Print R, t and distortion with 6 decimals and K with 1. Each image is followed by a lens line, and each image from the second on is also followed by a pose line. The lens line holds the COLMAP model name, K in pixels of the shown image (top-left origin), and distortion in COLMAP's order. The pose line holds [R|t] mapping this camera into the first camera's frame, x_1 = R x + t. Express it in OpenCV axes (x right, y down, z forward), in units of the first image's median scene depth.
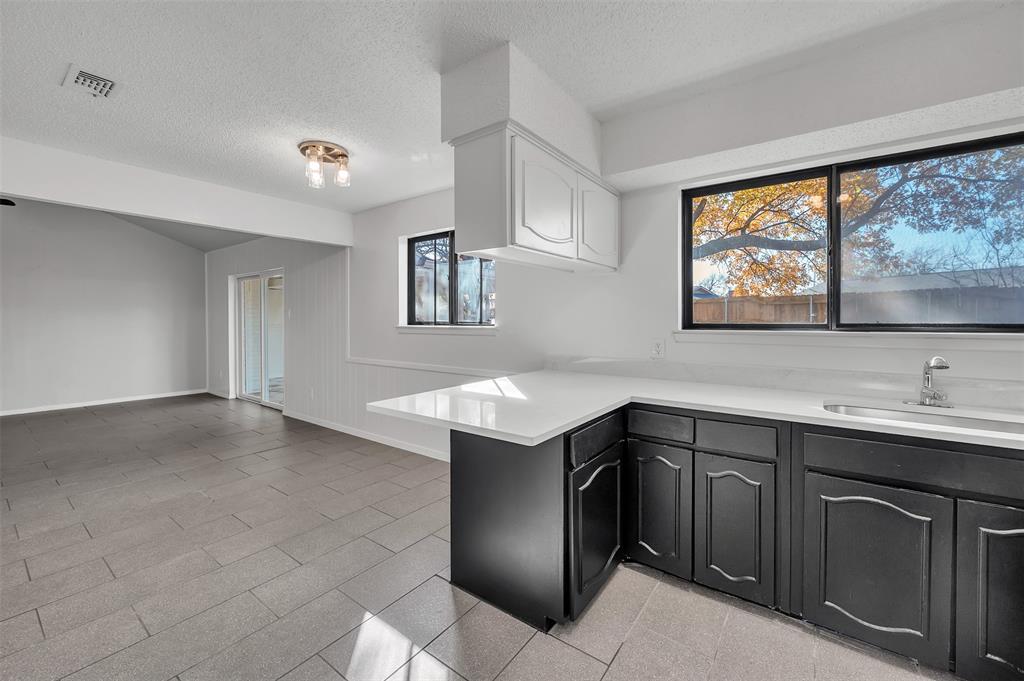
lens RADIAL K [[413.1, 0, 515.7], [0, 413.1, 326.2], [0, 0, 1]] dist [-0.001834, 0.000231]
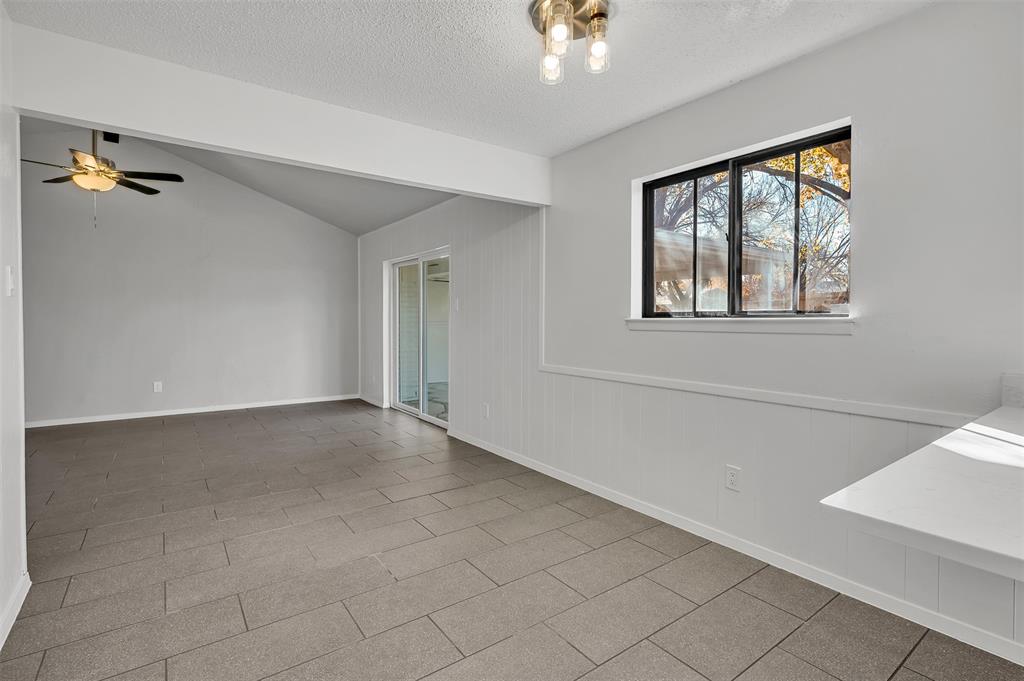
lens RADIAL K [[478.7, 0, 513.4], [0, 478.7, 332.6], [0, 0, 1]] dist [-0.000077, 0.000785]
pose [[0.954141, 0.013665, -0.299047, -0.227696], [-0.011507, 0.999894, 0.008975, 0.015799], [0.299138, -0.005122, 0.954196, 0.227108]]
